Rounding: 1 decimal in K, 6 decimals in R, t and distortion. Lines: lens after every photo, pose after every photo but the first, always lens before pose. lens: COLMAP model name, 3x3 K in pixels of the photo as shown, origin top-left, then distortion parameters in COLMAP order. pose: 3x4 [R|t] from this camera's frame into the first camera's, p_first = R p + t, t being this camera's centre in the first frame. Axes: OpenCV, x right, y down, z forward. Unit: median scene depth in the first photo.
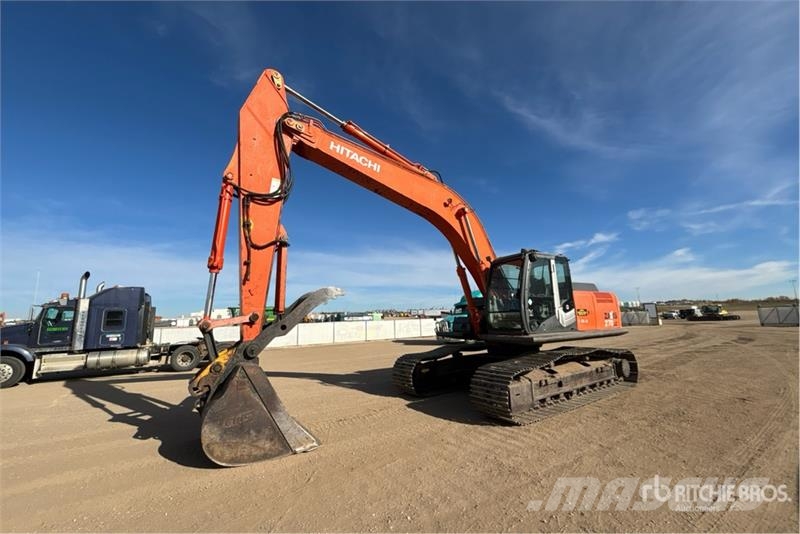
lens RADIAL K [[325.3, 0, 403.3], [0, 325.3, 264.0], [0, 0, 1]] dist [-0.002299, -0.000328]
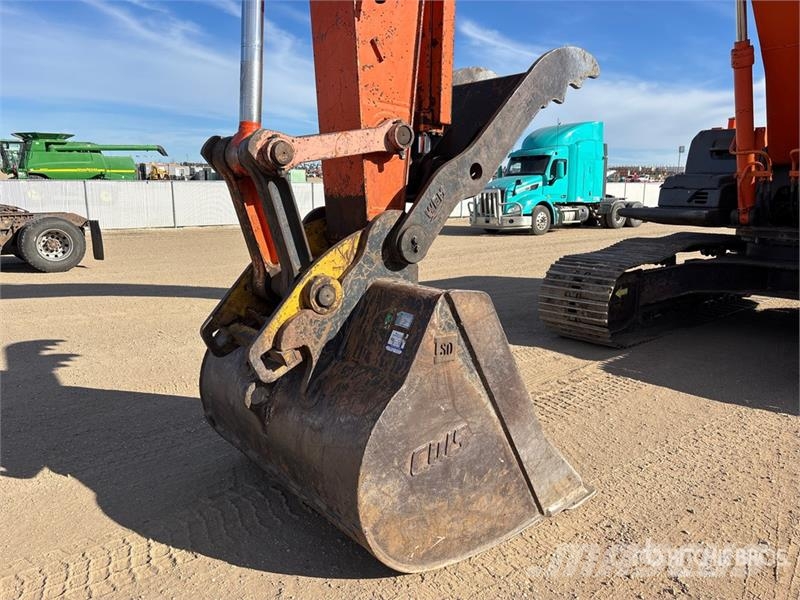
lens RADIAL K [[622.8, 0, 405.2], [0, 622.8, 304.3], [0, 0, 1]] dist [0.027023, 0.002317]
pose [[0.992625, 0.013838, 0.120434, -0.408194], [-0.055085, 0.936463, 0.346413, 0.084672], [-0.107989, -0.350493, 0.930319, 0.311798]]
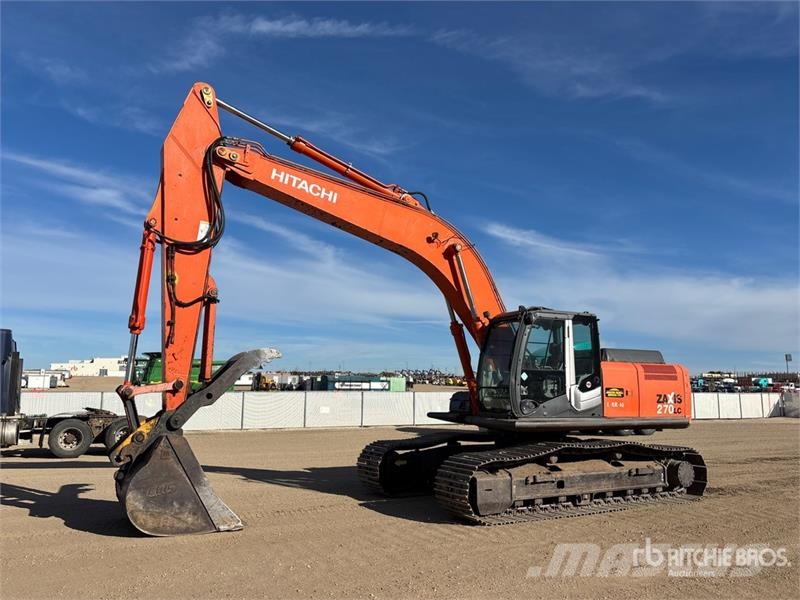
lens RADIAL K [[667.2, 0, 413.1], [0, 667.2, 297.6], [0, 0, 1]] dist [0.027864, -0.005132]
pose [[0.996641, 0.027147, -0.077263, 0.253563], [-0.024656, 0.999151, 0.033010, -0.119976], [0.078093, -0.030994, 0.996464, -0.613443]]
